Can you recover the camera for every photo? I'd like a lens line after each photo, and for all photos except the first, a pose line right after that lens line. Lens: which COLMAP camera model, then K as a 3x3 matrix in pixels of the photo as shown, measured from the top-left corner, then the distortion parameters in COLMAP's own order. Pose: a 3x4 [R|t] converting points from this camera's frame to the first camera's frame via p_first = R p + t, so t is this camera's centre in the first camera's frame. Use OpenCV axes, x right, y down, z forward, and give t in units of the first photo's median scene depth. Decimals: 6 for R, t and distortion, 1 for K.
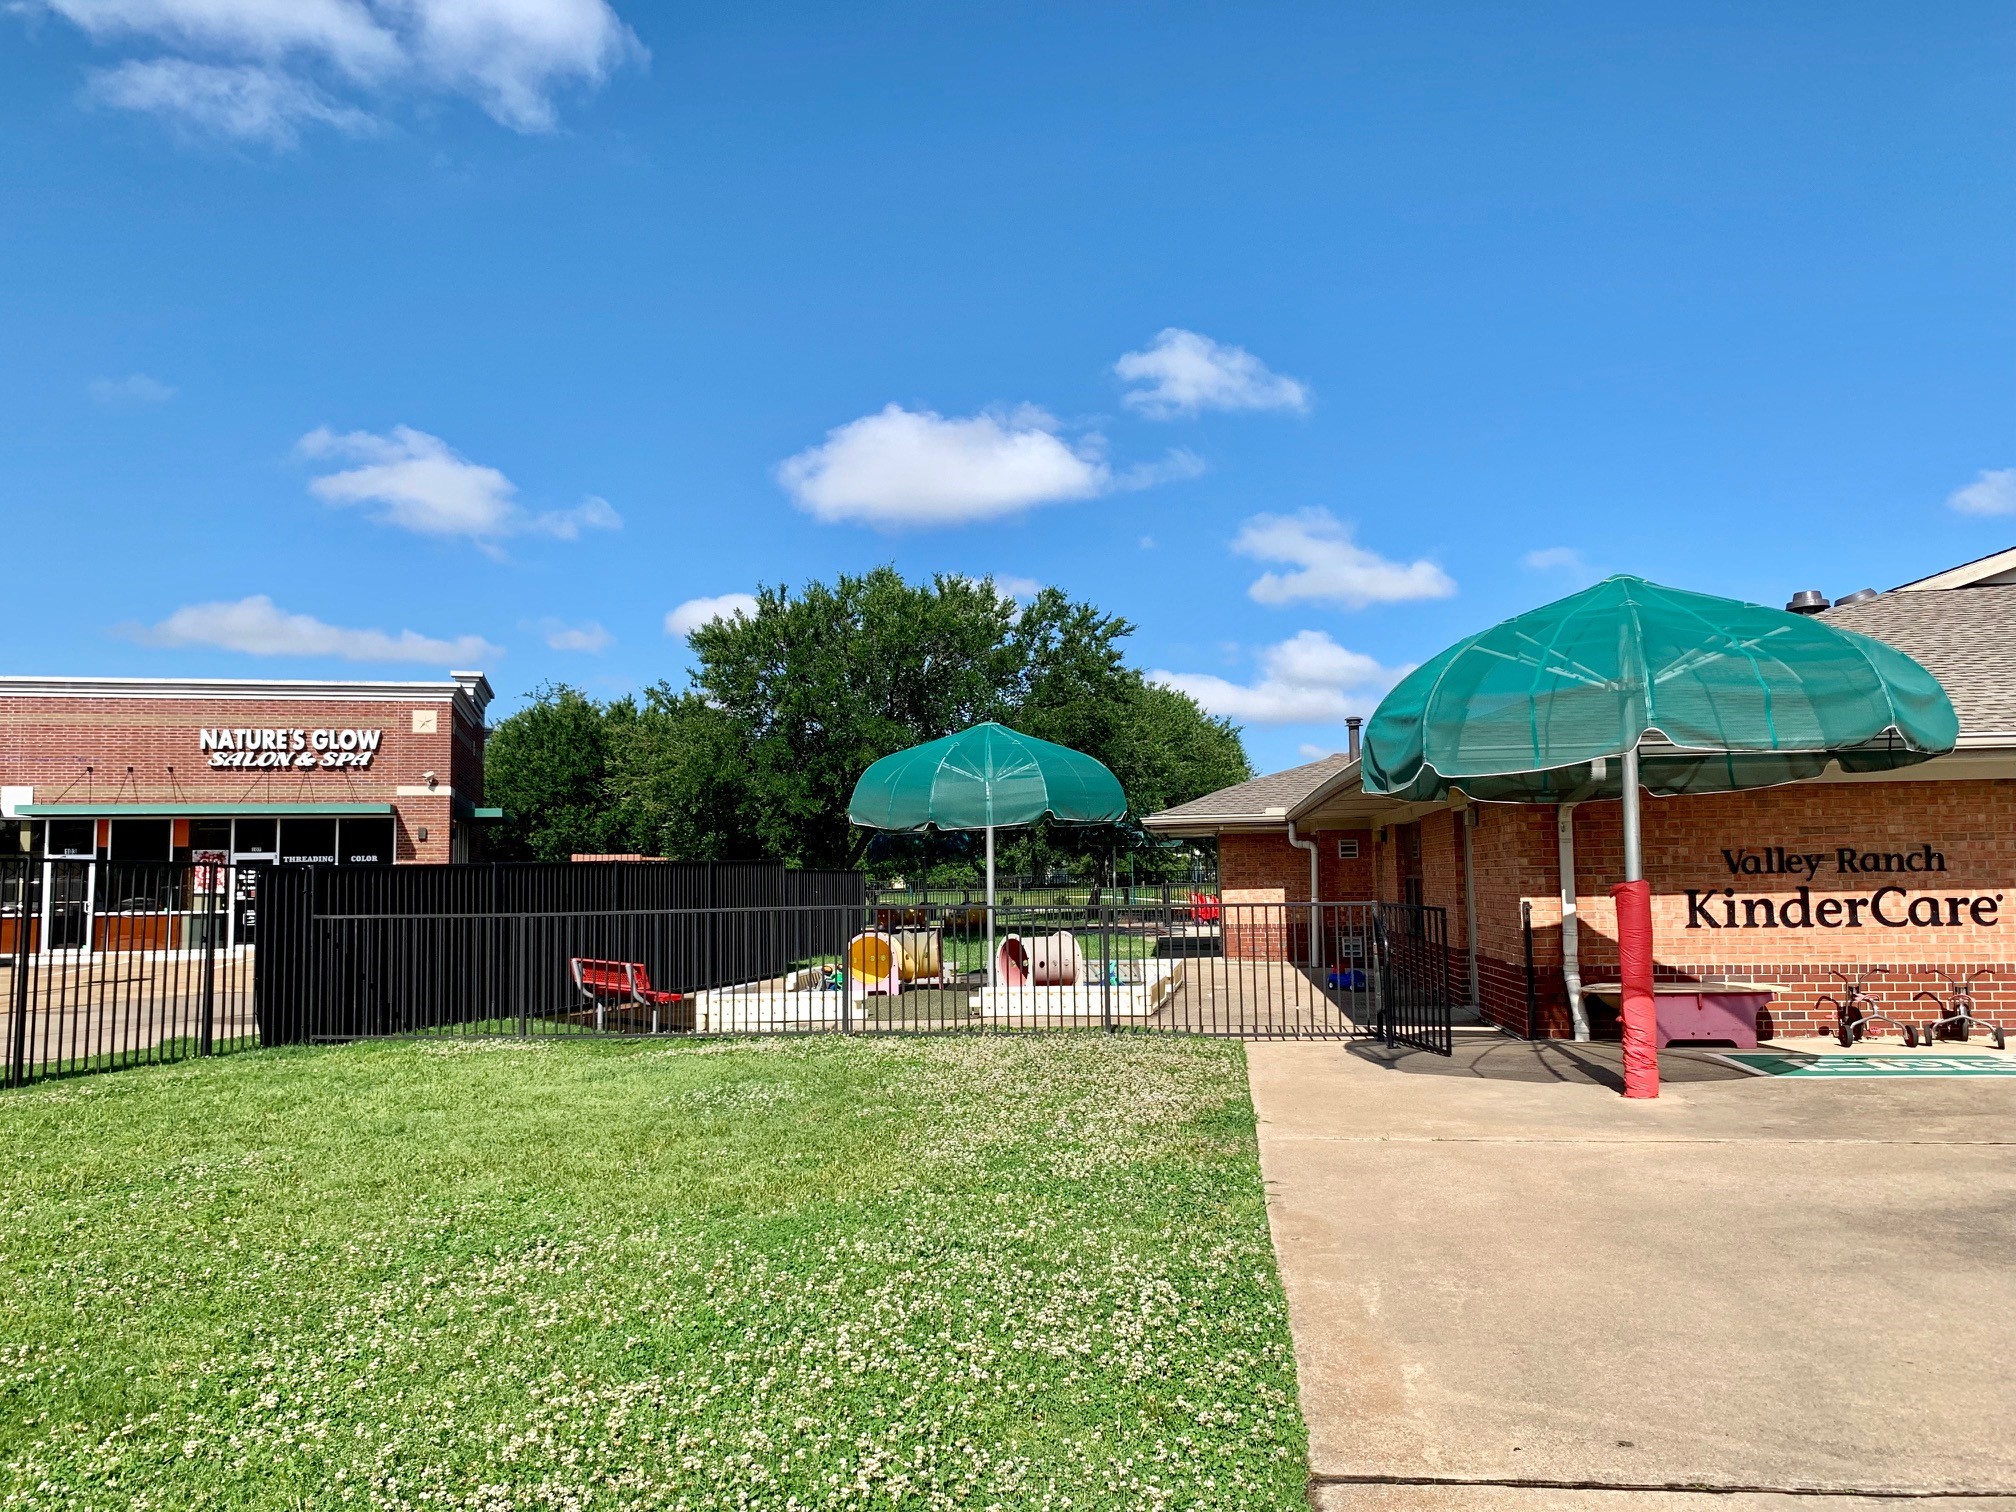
lens RADIAL K [[1528.6, 0, 1008.0], [0, 1528.6, 756.0], [0, 0, 1]] dist [-0.009972, 0.003355]
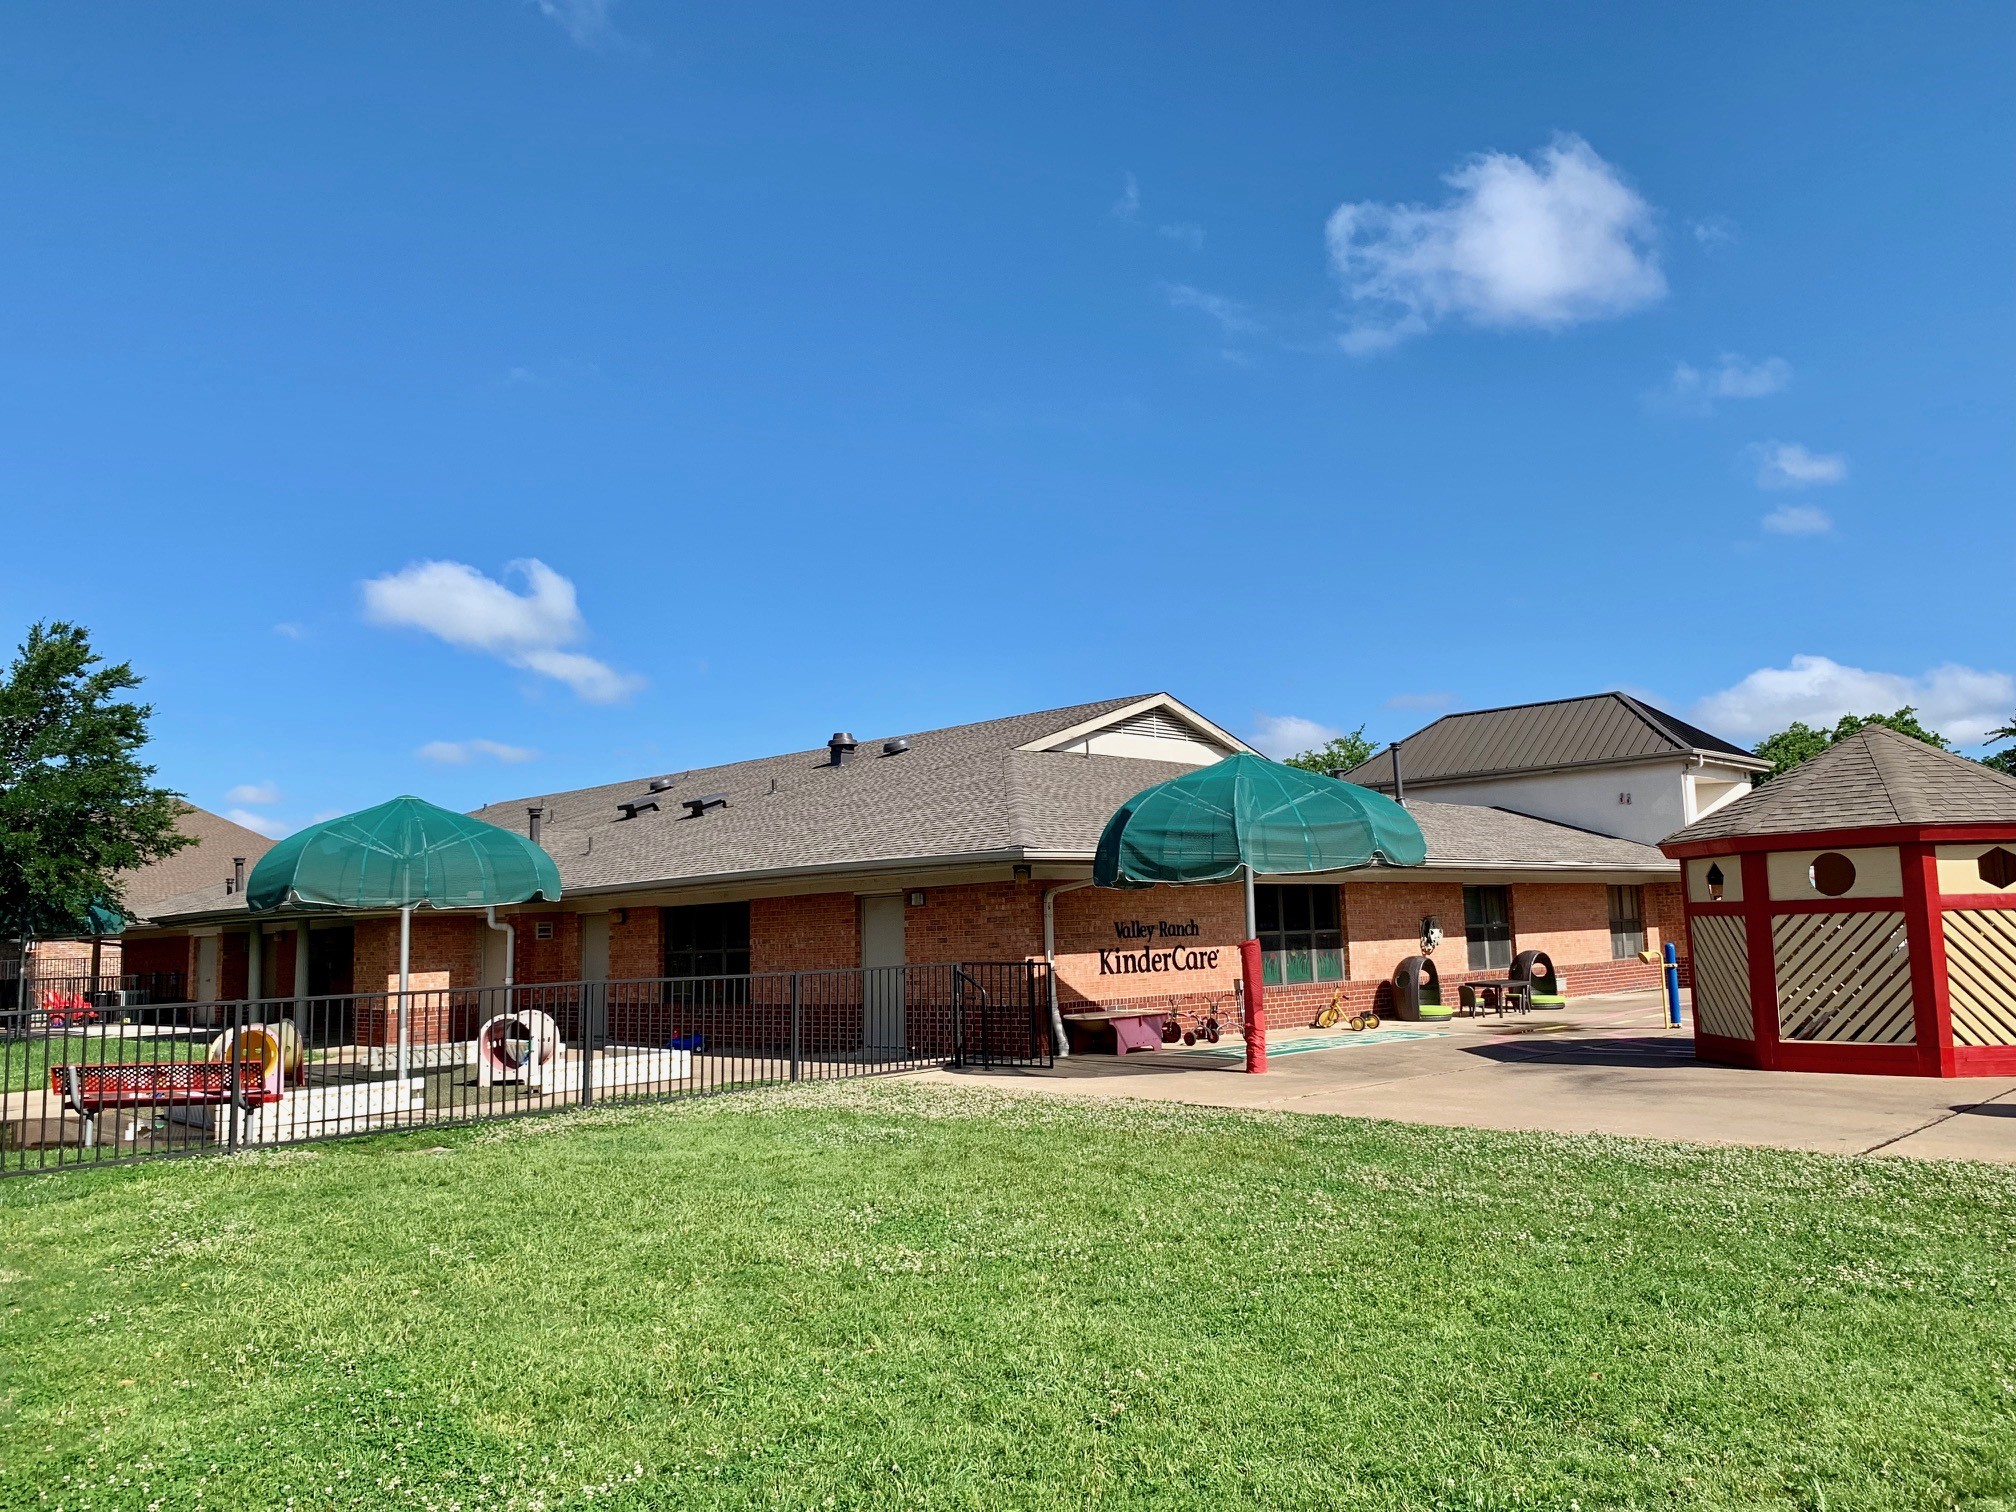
lens RADIAL K [[1580.2, 0, 1008.0], [0, 1580.2, 756.0], [0, 0, 1]] dist [0.081877, -0.066399]
pose [[0.558339, 0.089972, 0.824720, -0.909869], [-0.040448, 0.995872, -0.081260, 0.028942], [-0.828626, 0.012012, 0.559673, 0.204646]]
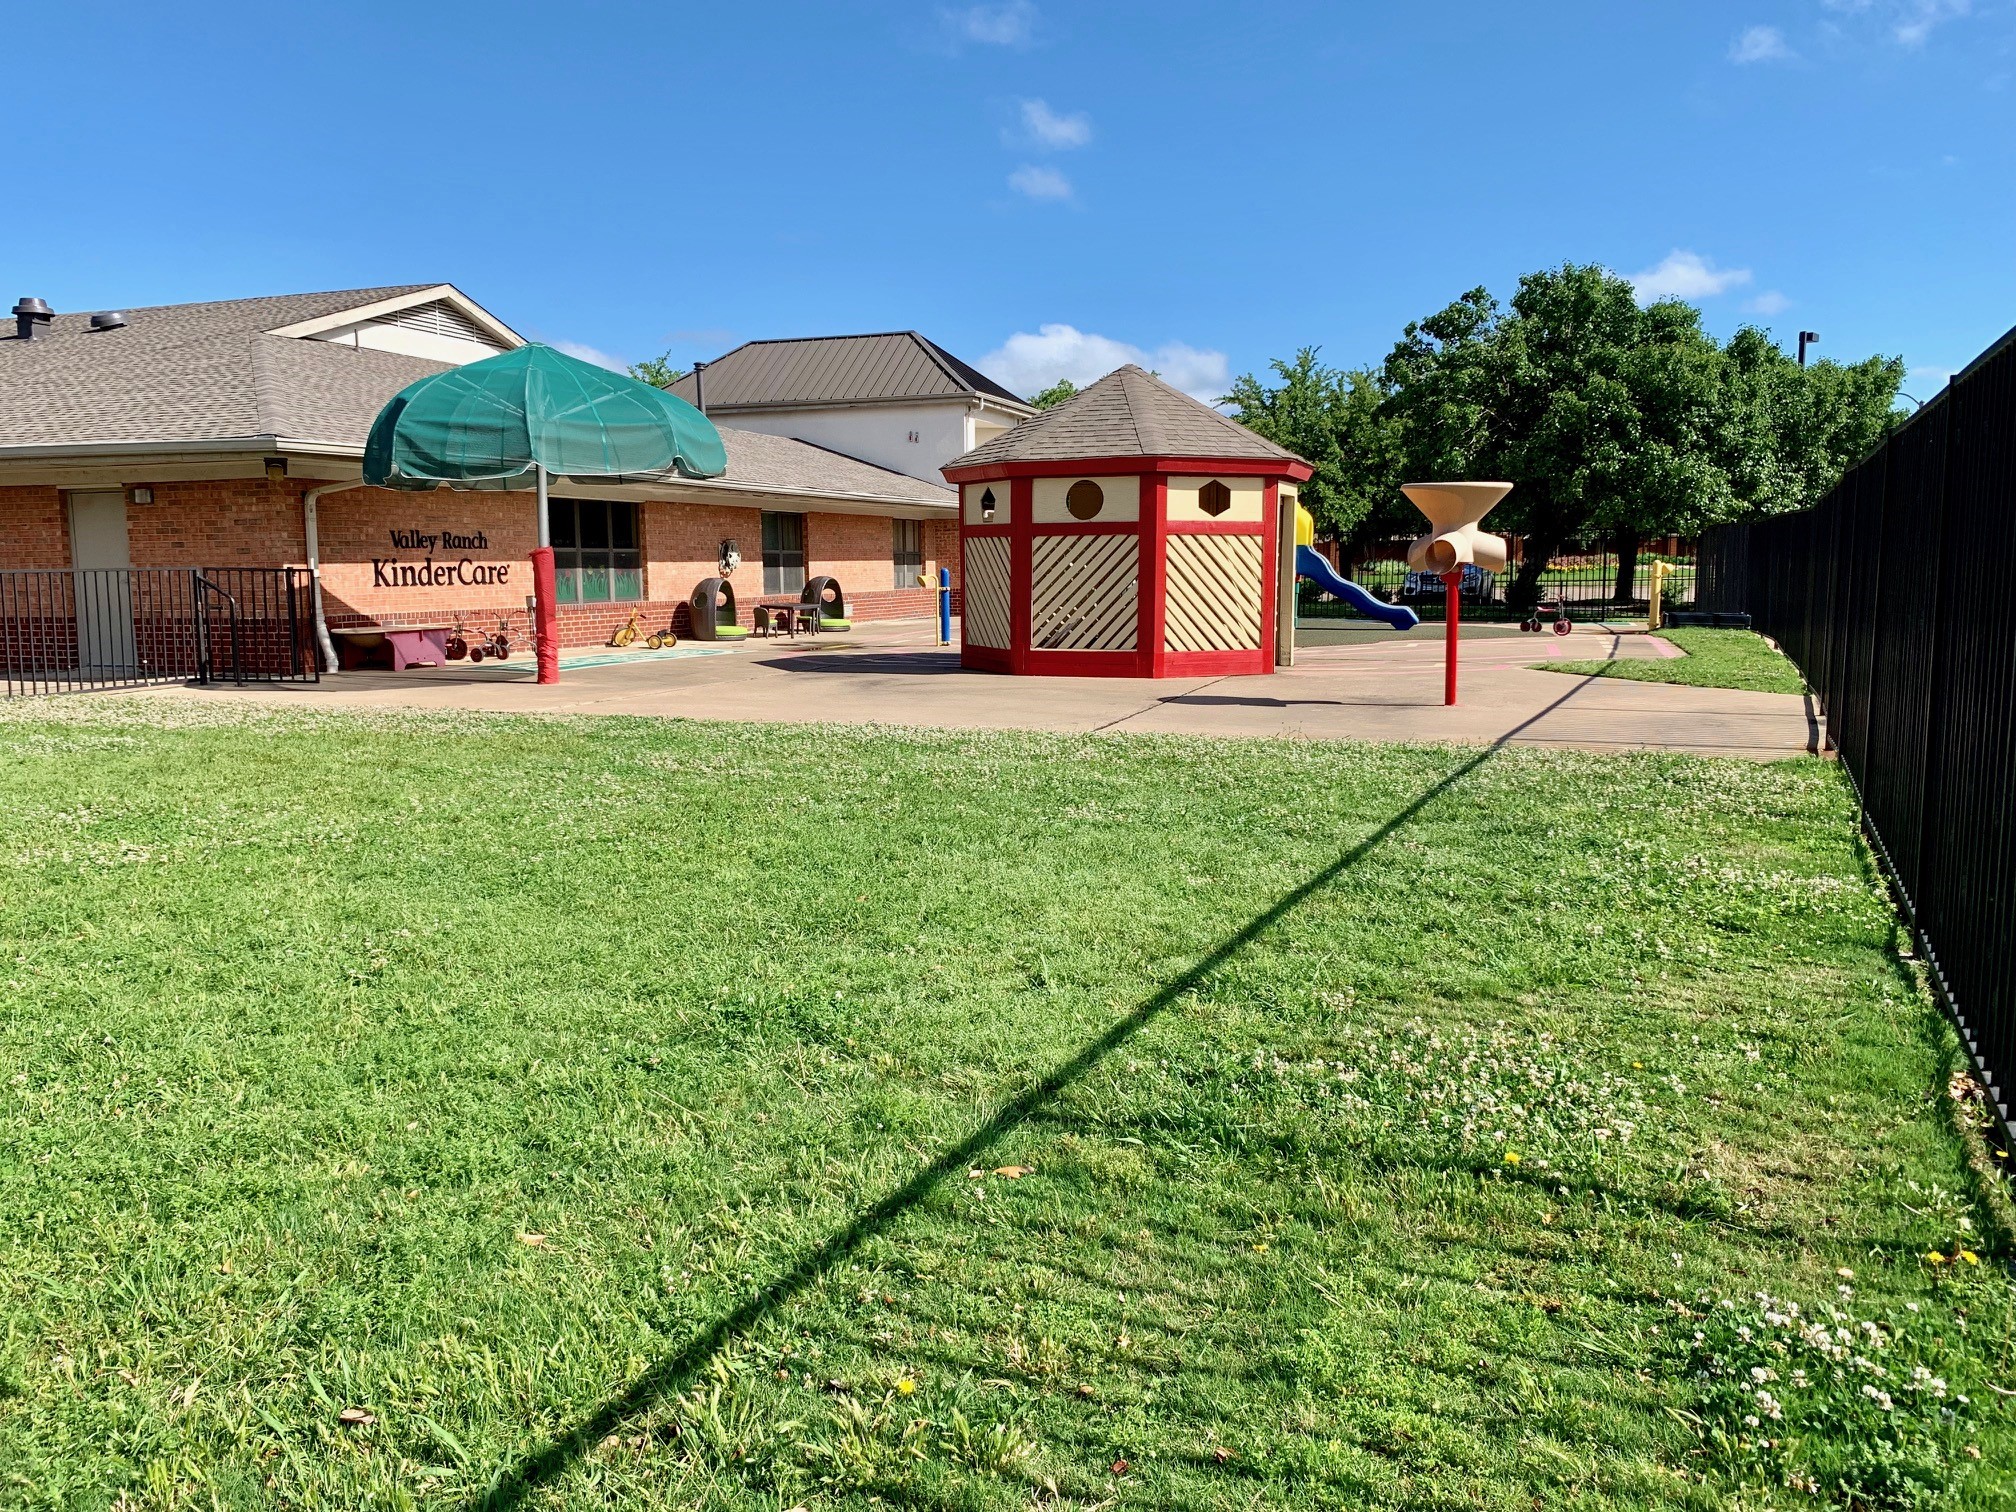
lens RADIAL K [[1596.5, 0, 1008.0], [0, 1596.5, 756.0], [0, 0, 1]] dist [0.003567, 0.008893]
pose [[0.161784, -0.106932, 0.981016, -0.888709], [-0.068511, 0.990496, 0.119264, 0.053107], [-0.984445, -0.086506, 0.152920, 0.209980]]
